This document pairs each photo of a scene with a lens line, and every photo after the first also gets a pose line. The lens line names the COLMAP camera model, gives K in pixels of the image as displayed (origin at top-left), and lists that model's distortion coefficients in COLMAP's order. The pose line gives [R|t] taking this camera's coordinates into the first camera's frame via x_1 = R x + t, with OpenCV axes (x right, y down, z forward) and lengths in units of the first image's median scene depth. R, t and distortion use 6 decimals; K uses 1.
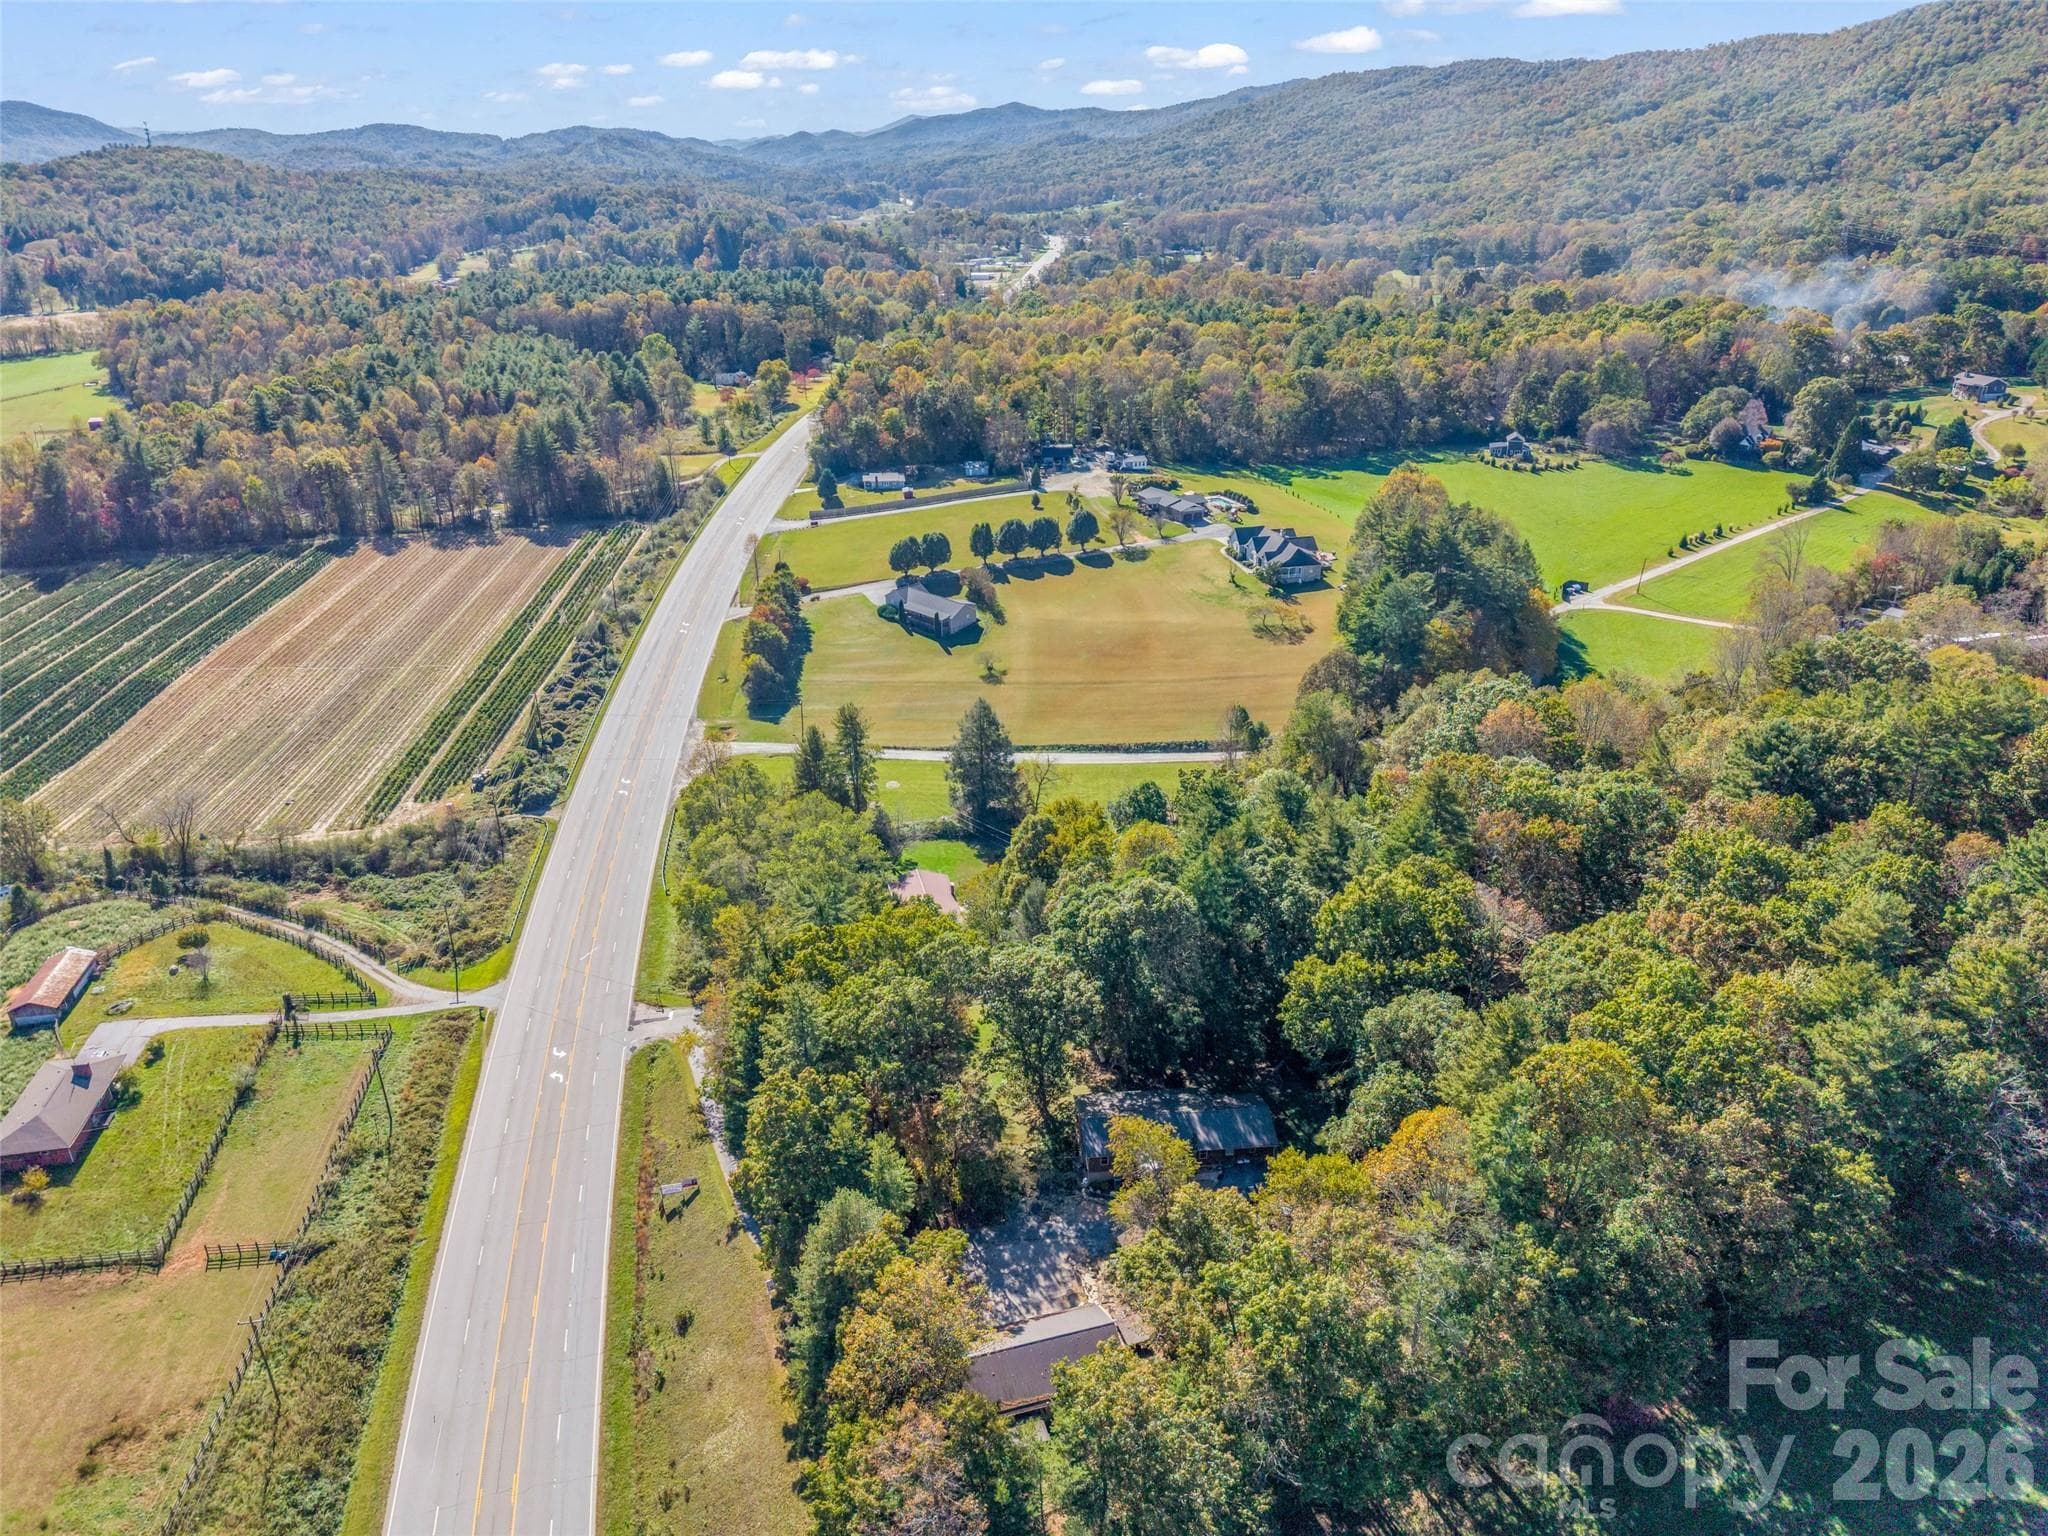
lens RADIAL K [[1376.0, 0, 1026.6], [0, 1376.0, 774.6], [0, 0, 1]] dist [0.059608, -0.068782]
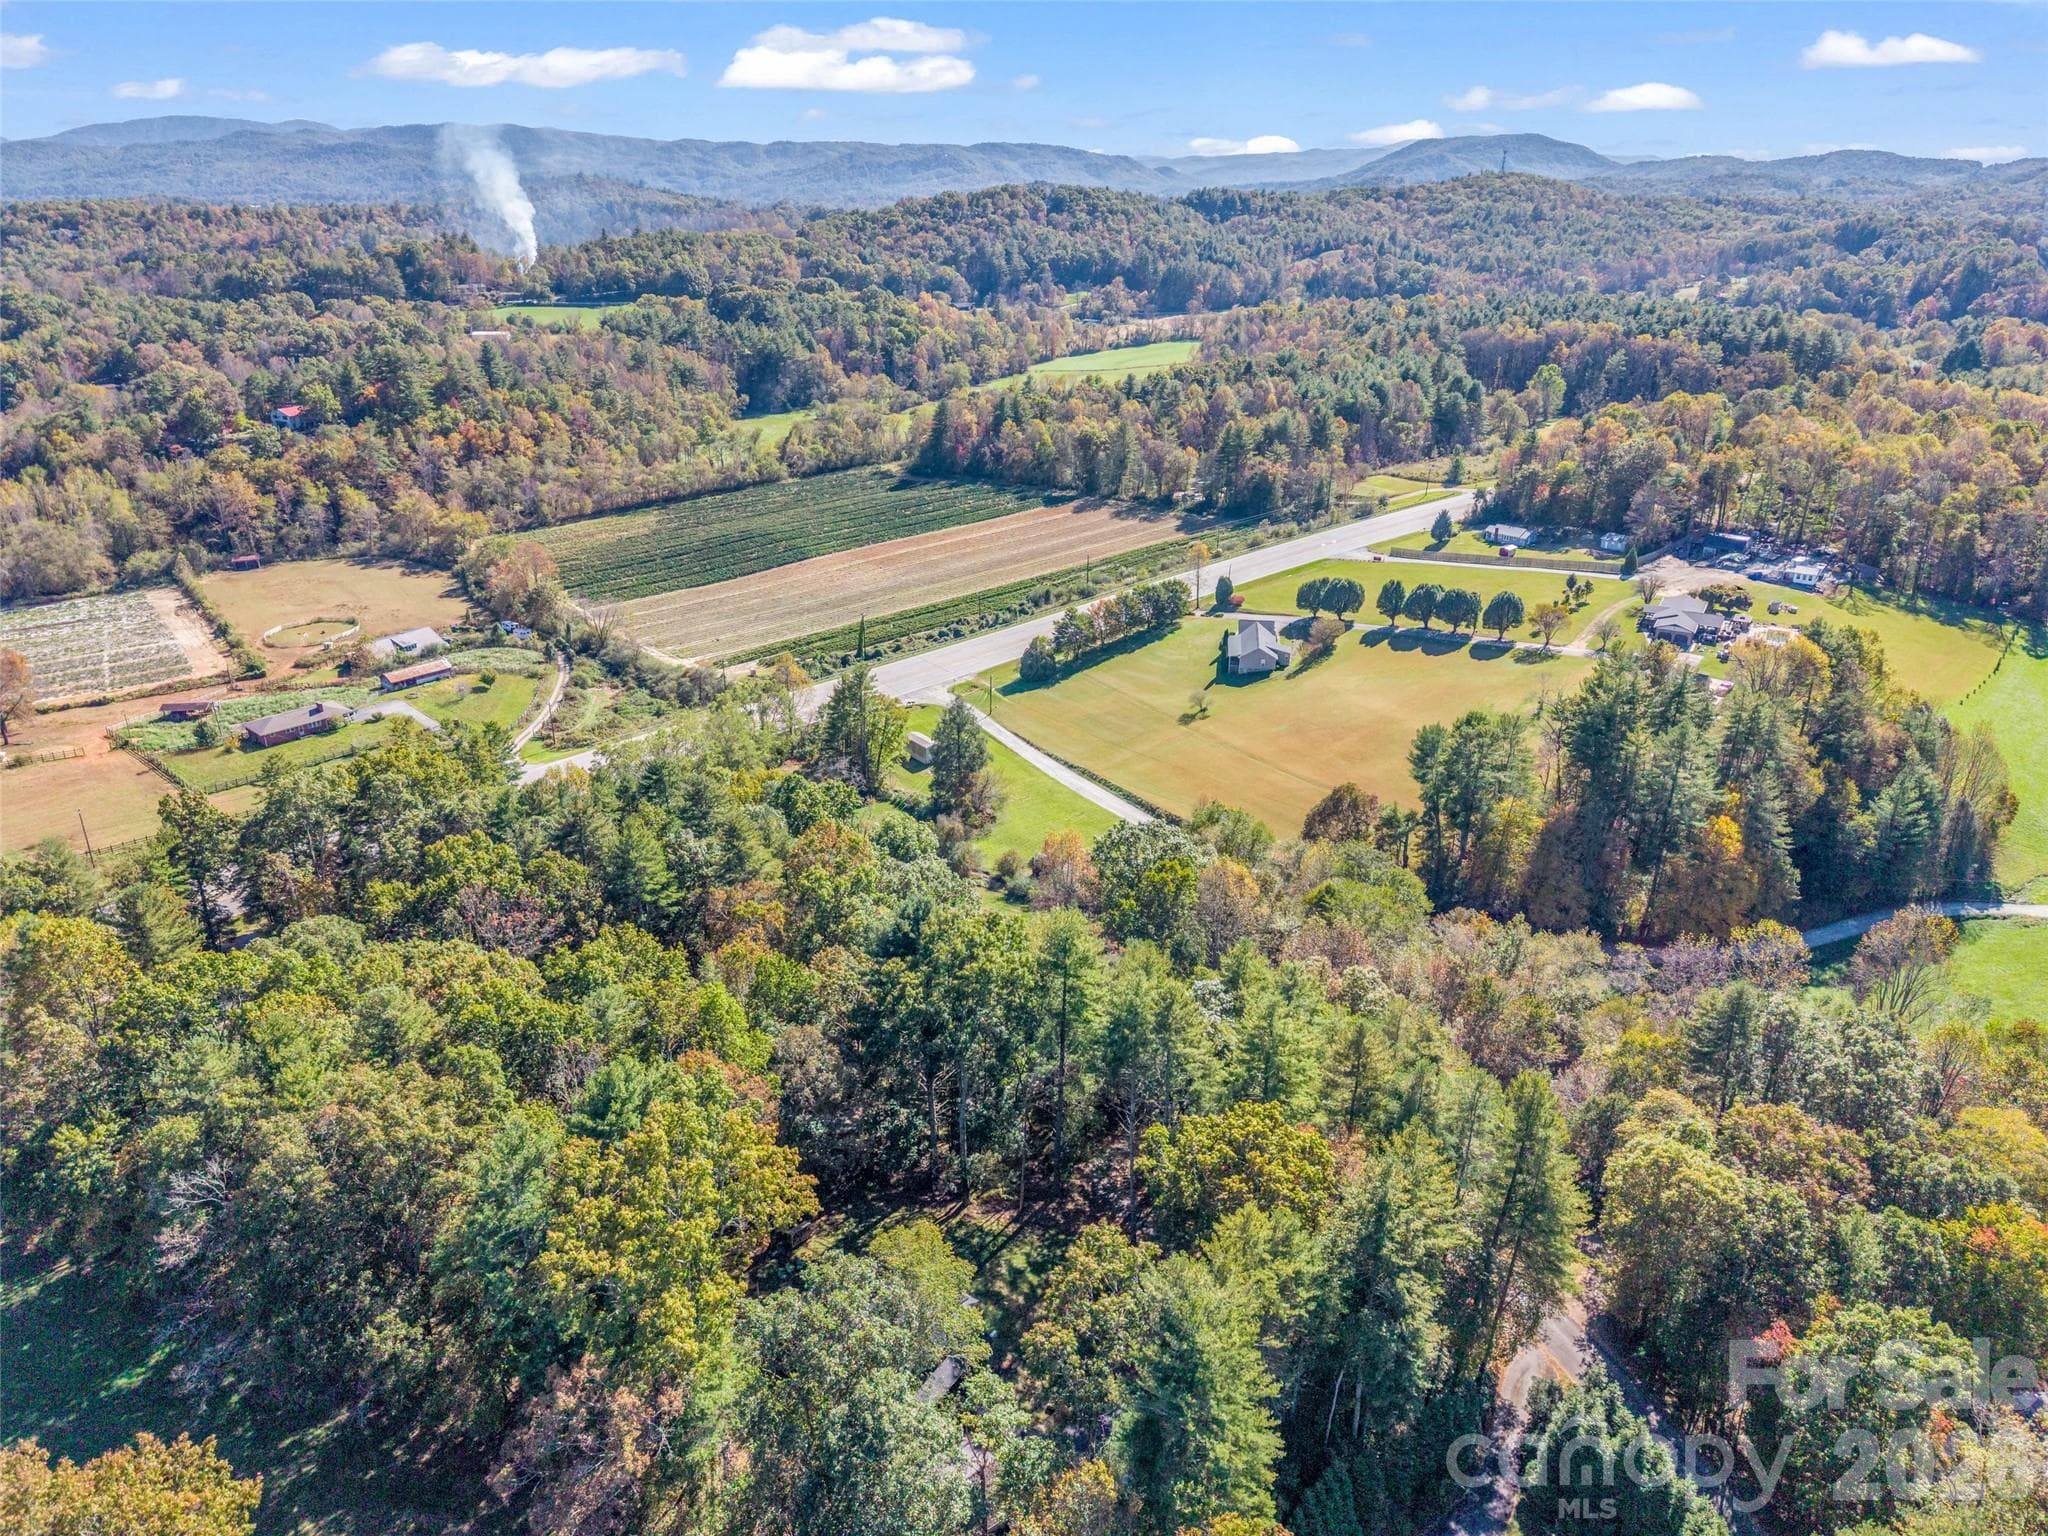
lens RADIAL K [[1372.7, 0, 1028.1], [0, 1372.7, 791.7], [0, 0, 1]] dist [0.046689, -0.061856]
pose [[0.601126, 0.326985, -0.729197, 0.523619], [-0.329998, 0.932599, 0.146154, -0.105709], [0.727838, 0.152776, 0.668514, 0.244362]]
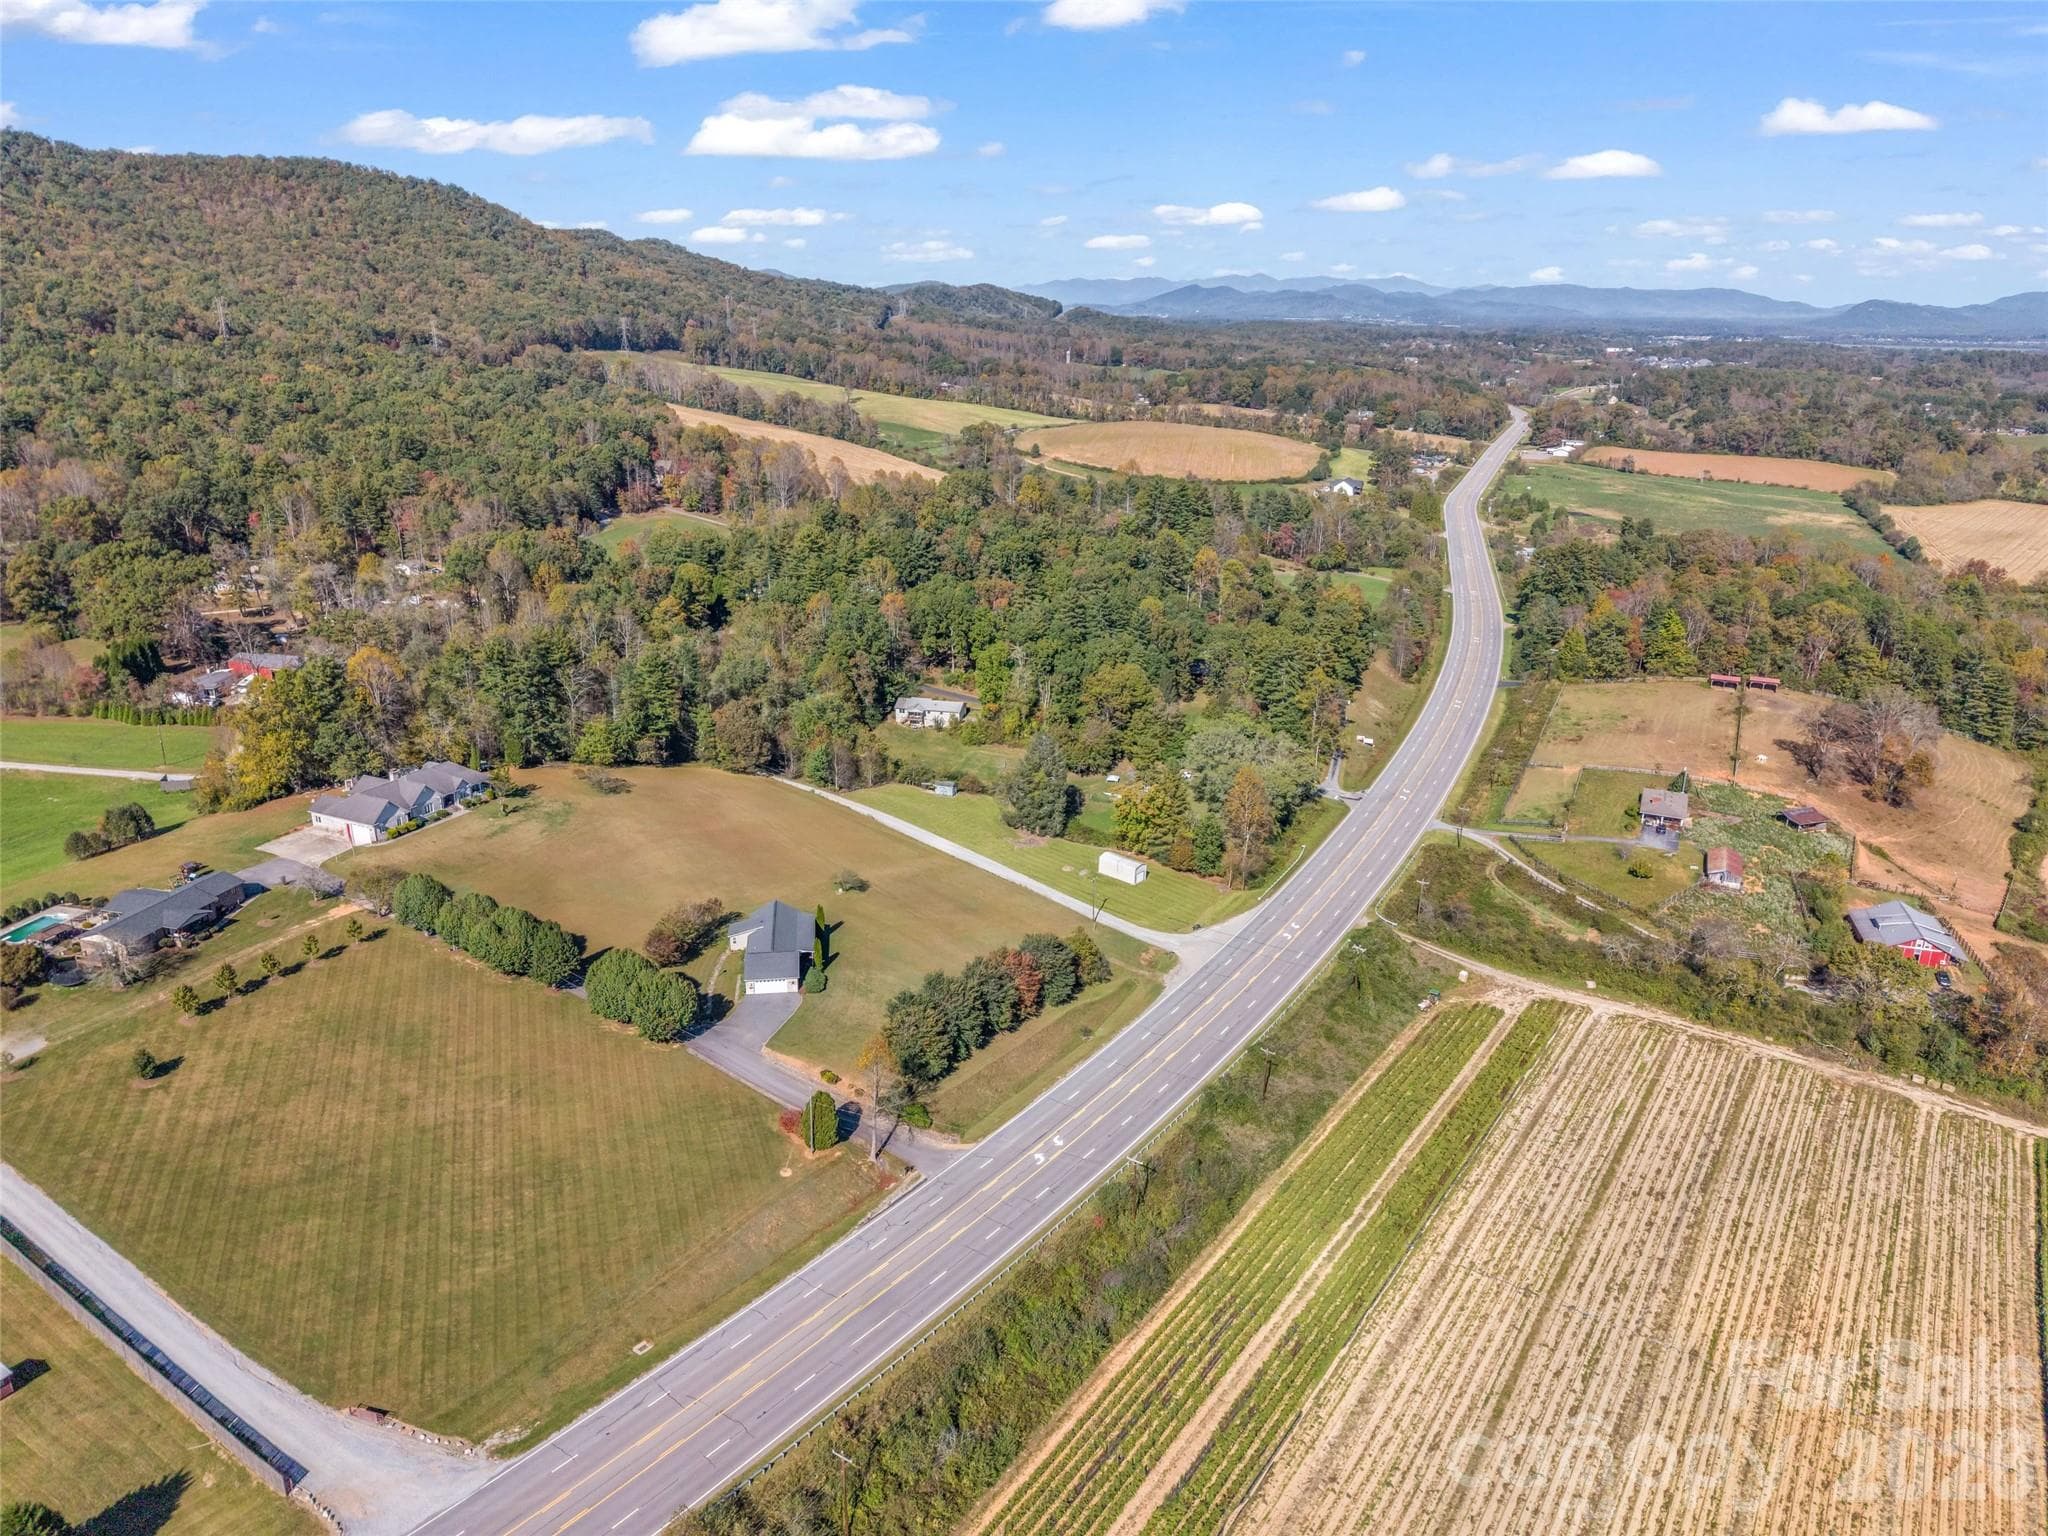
lens RADIAL K [[1383.4, 0, 1026.0], [0, 1383.4, 764.8], [0, 0, 1]] dist [0.041659, -0.043686]
pose [[-0.791965, -0.209042, 0.573666, -0.502826], [0.231805, 0.766273, 0.599243, -0.531453], [-0.564852, 0.607558, -0.558405, 1.168719]]
